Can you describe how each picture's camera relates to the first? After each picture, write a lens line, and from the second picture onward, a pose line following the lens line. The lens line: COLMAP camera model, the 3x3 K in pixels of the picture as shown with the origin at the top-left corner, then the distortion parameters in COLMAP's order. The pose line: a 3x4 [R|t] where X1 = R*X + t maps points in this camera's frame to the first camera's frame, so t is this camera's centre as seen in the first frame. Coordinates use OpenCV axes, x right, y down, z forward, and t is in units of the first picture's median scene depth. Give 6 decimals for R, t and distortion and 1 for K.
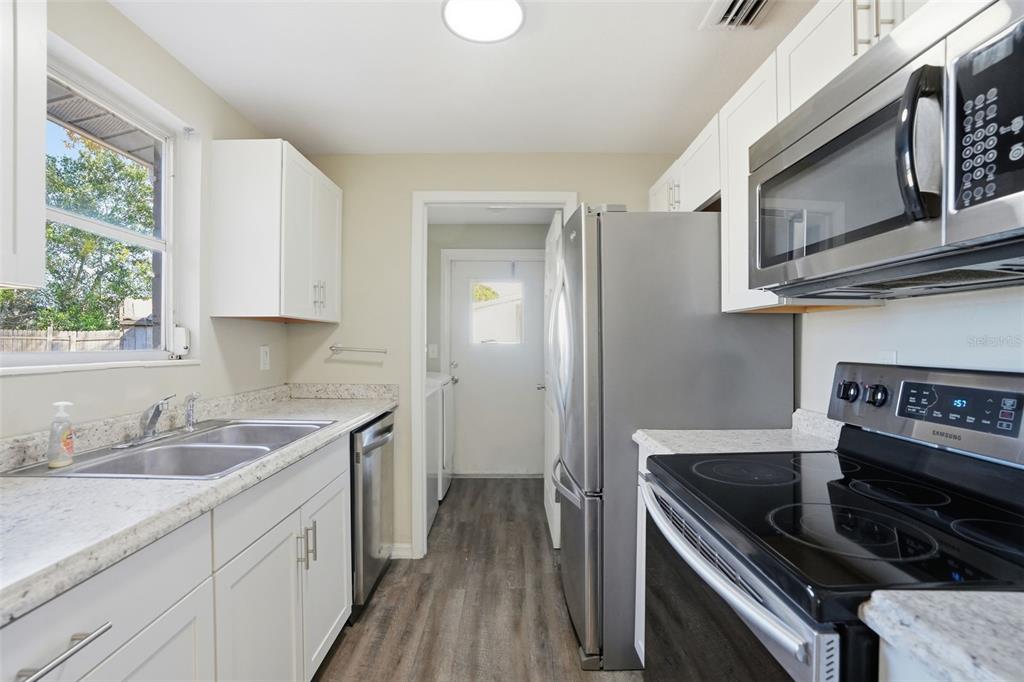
lens RADIAL K [[479.0, 0, 506.9], [0, 479.0, 340.0], [0, 0, 1]] dist [-0.035903, 0.010143]
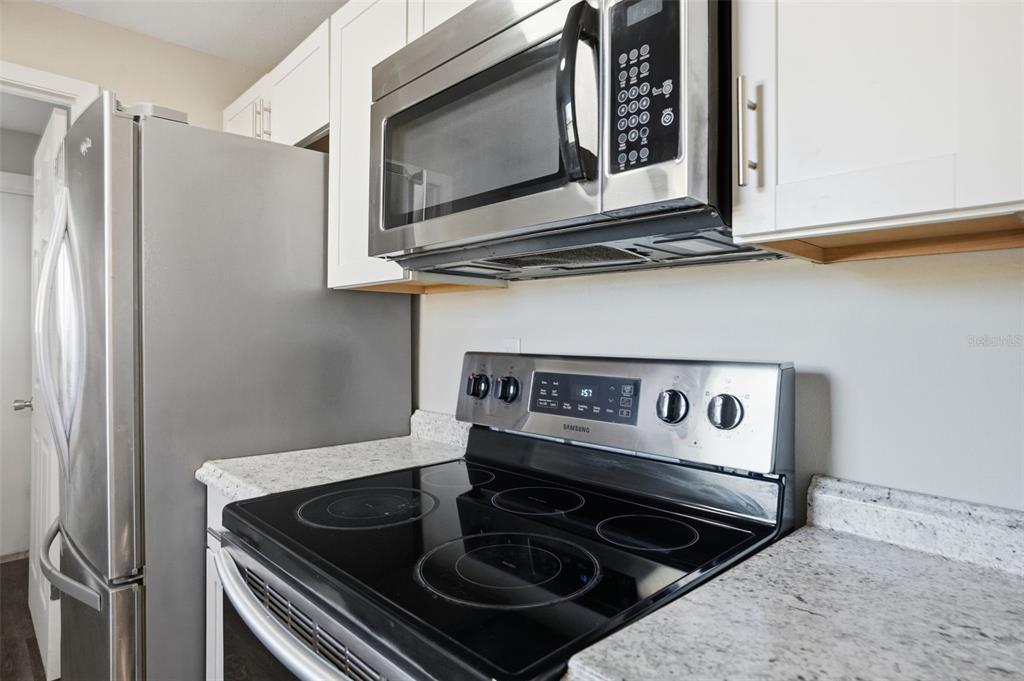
lens RADIAL K [[594.8, 0, 515.7], [0, 594.8, 332.7], [0, 0, 1]] dist [-0.036233, 0.022567]
pose [[0.723938, 0.002485, 0.689861, 0.035658], [-0.005373, 0.999983, 0.002037, 0.010036], [-0.689845, -0.005181, 0.723939, 0.171377]]
